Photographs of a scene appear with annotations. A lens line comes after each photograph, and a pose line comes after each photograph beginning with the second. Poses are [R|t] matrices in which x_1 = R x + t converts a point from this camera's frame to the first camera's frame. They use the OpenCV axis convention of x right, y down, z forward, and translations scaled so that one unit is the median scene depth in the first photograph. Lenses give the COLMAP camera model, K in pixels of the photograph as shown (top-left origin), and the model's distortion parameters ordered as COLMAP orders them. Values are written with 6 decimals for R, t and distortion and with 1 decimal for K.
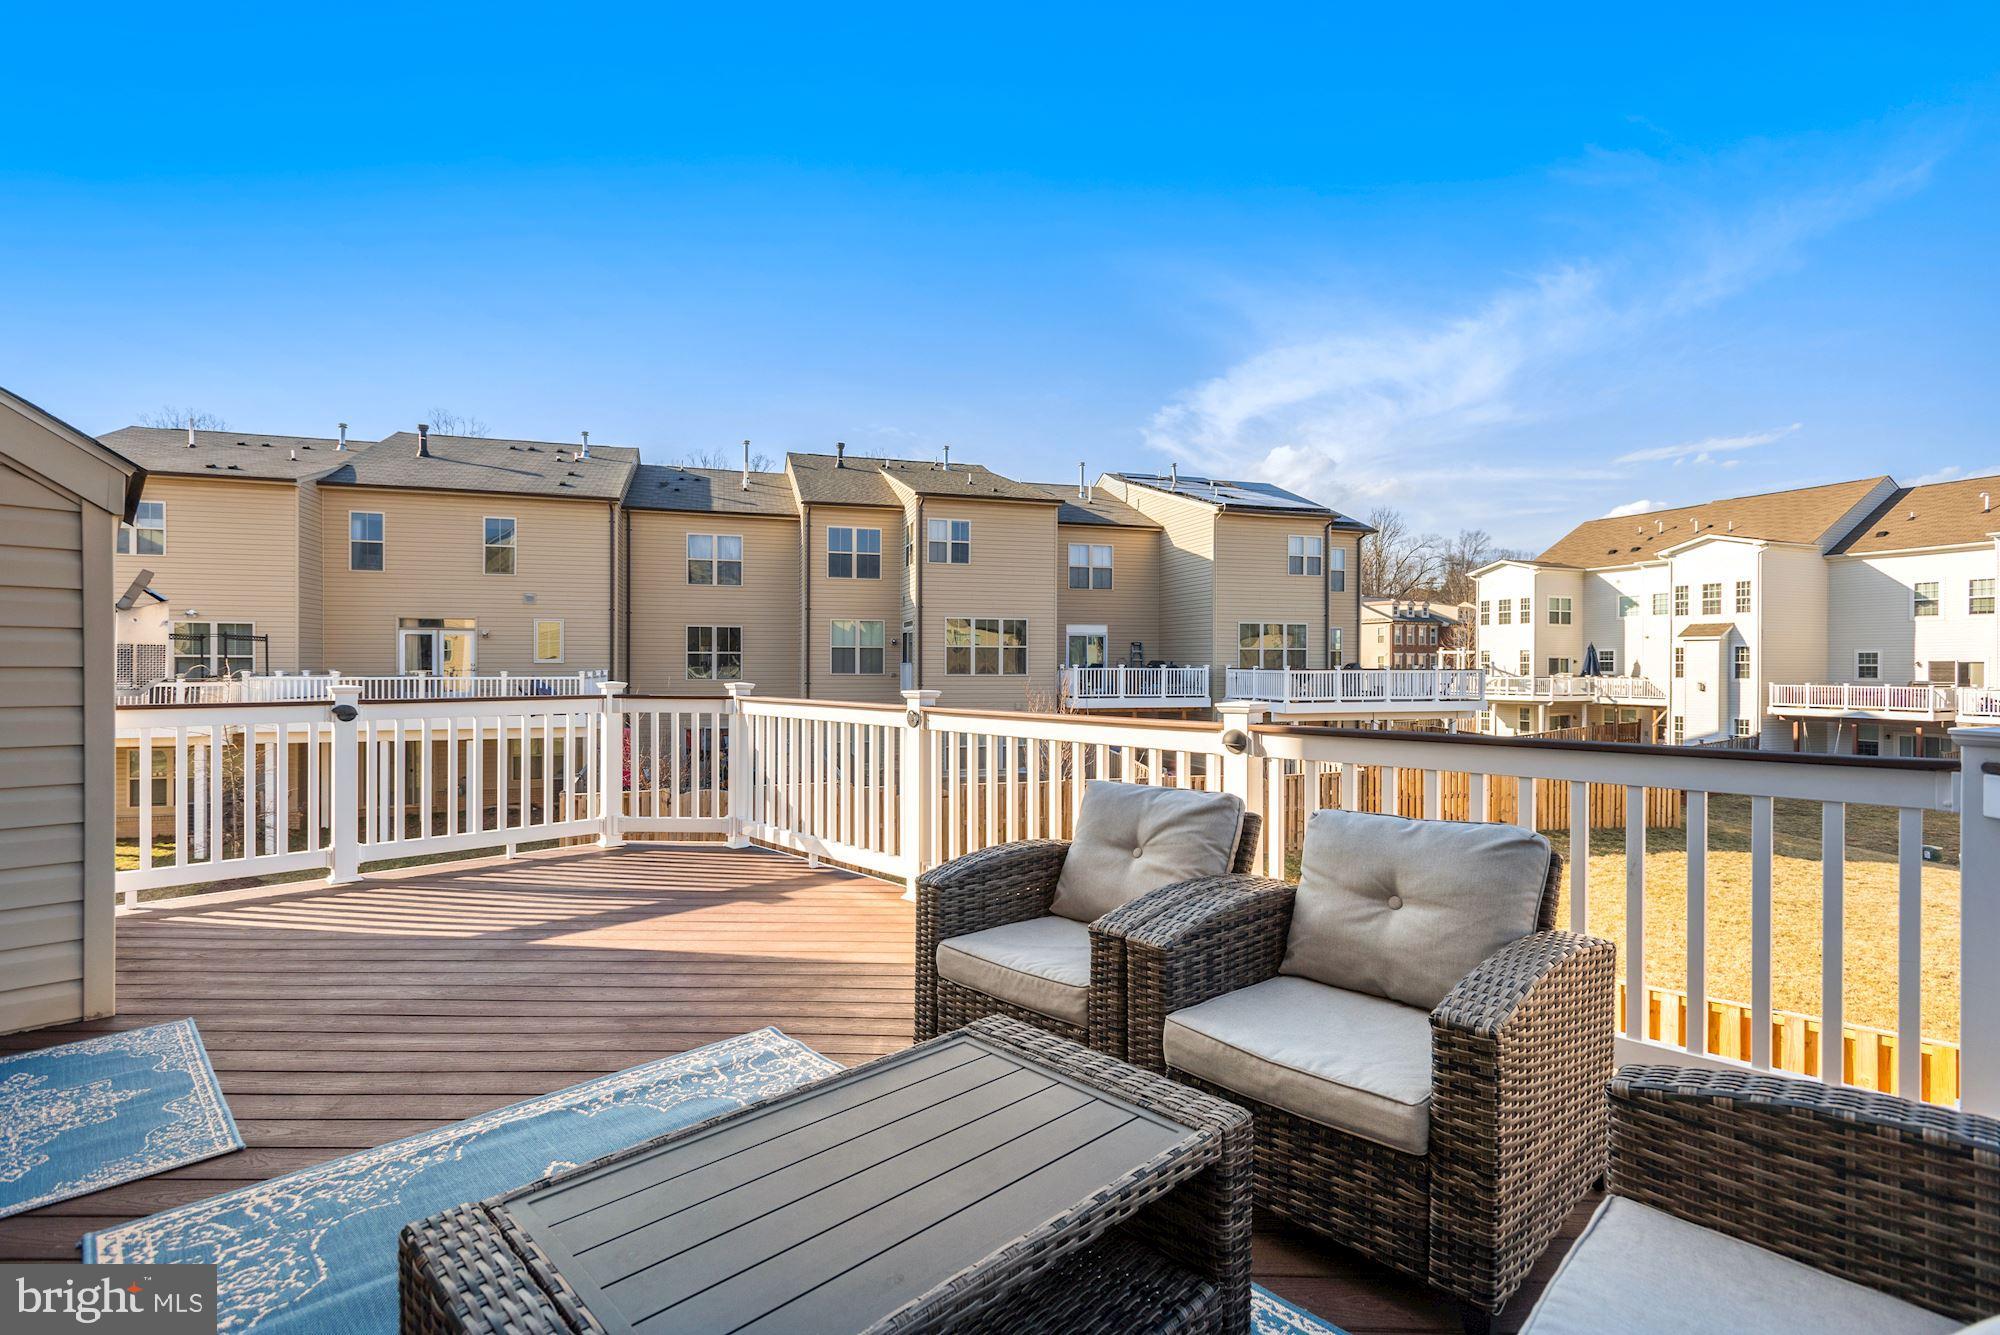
lens RADIAL K [[945.3, 0, 1001.9], [0, 945.3, 660.9], [0, 0, 1]] dist [0.020666, -0.008937]
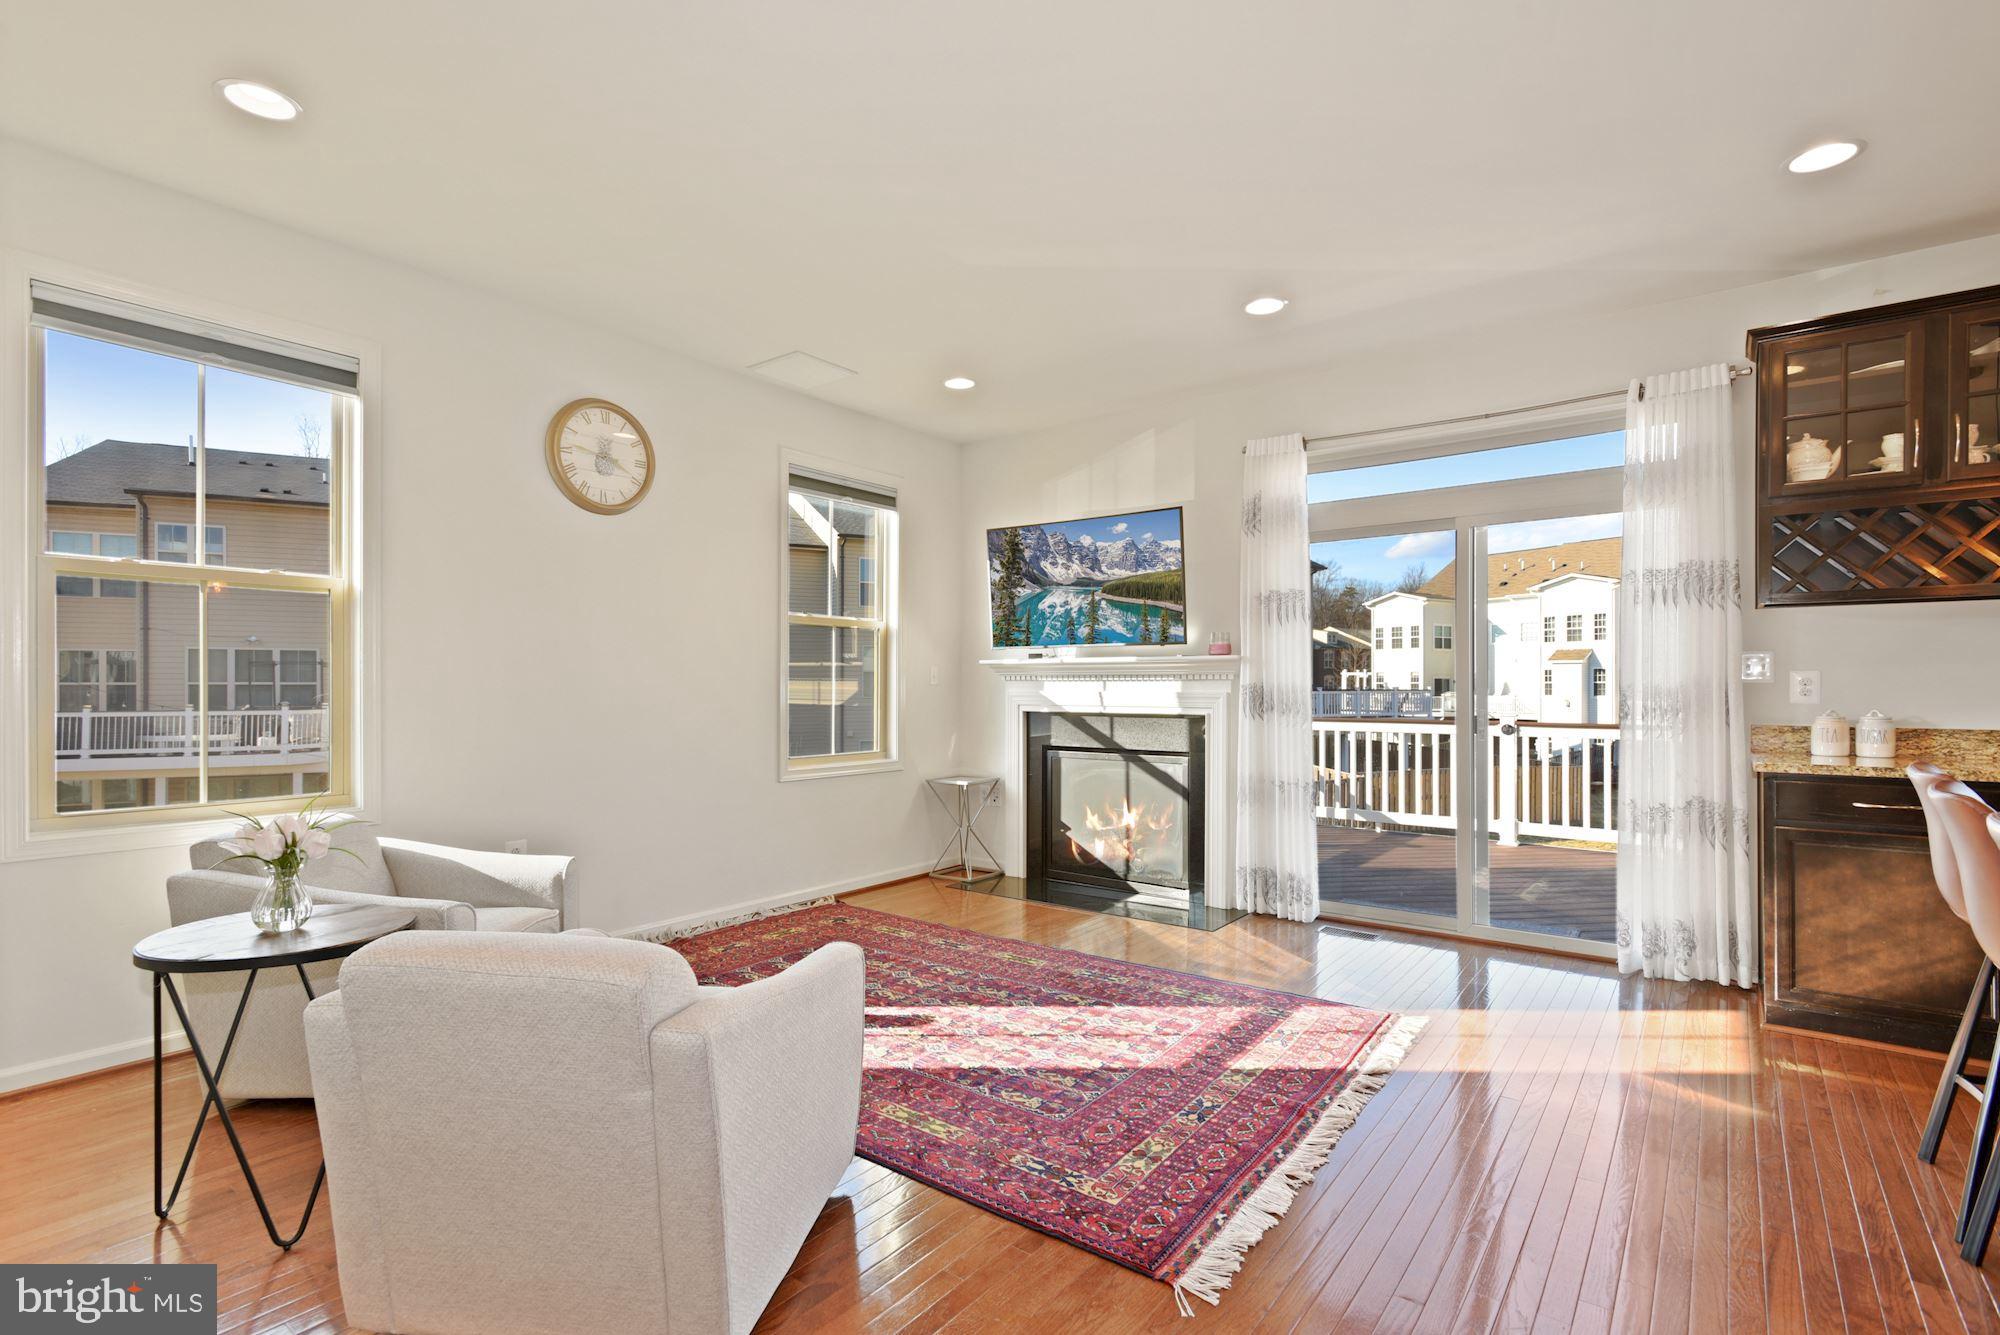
lens RADIAL K [[950.5, 0, 999.1], [0, 950.5, 681.0], [0, 0, 1]] dist [0.012073, -0.000542]
pose [[0.988124, -0.003972, 0.153605, -0.136017], [0.004037, 0.999992, -0.000107, -0.002767], [-0.153603, 0.000725, 0.988132, -0.051571]]
